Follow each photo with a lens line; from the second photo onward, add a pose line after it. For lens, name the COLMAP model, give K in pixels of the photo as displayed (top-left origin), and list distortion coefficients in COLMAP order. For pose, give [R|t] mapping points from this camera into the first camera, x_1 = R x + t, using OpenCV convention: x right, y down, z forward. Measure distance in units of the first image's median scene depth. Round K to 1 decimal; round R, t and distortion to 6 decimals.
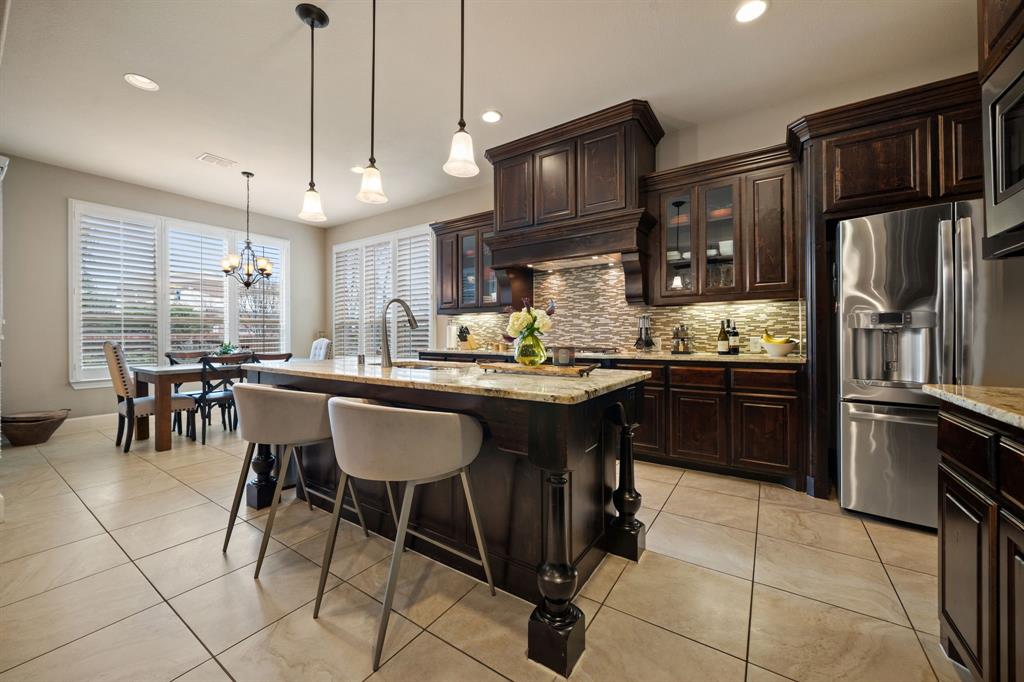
lens RADIAL K [[399.6, 0, 511.8], [0, 399.6, 339.7], [0, 0, 1]] dist [-0.002388, 0.000030]
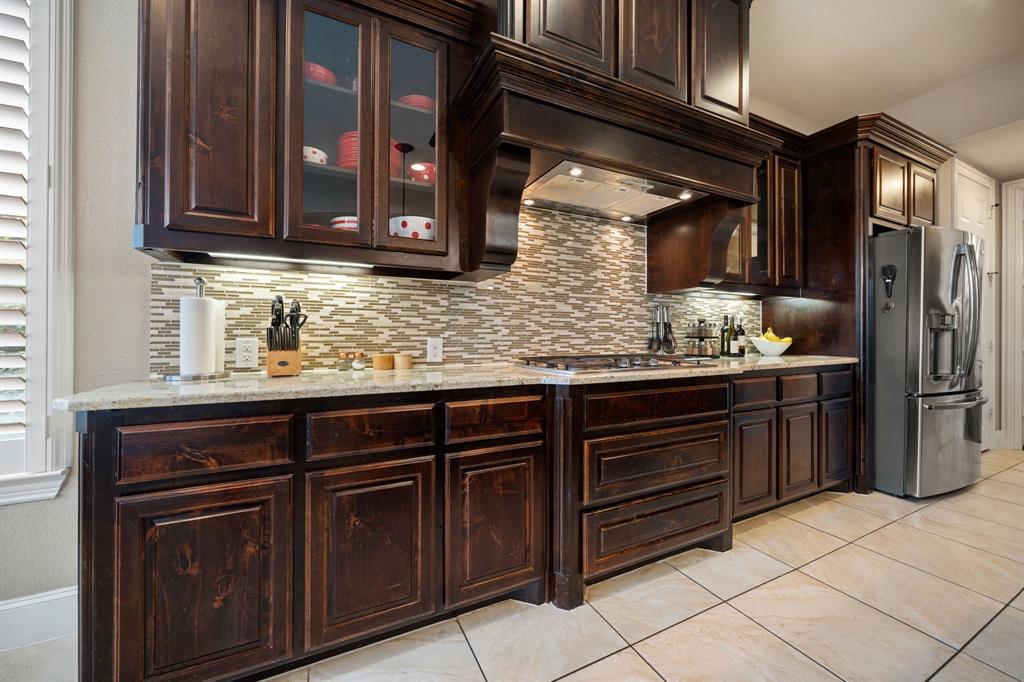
lens RADIAL K [[399.6, 0, 511.3], [0, 399.6, 337.9], [0, 0, 1]] dist [-0.002388, 0.000030]
pose [[0.499921, 0.003119, 0.866065, -0.369801], [0.010101, 0.999905, -0.009432, 0.000101], [-0.866012, 0.013463, 0.499842, 0.833930]]
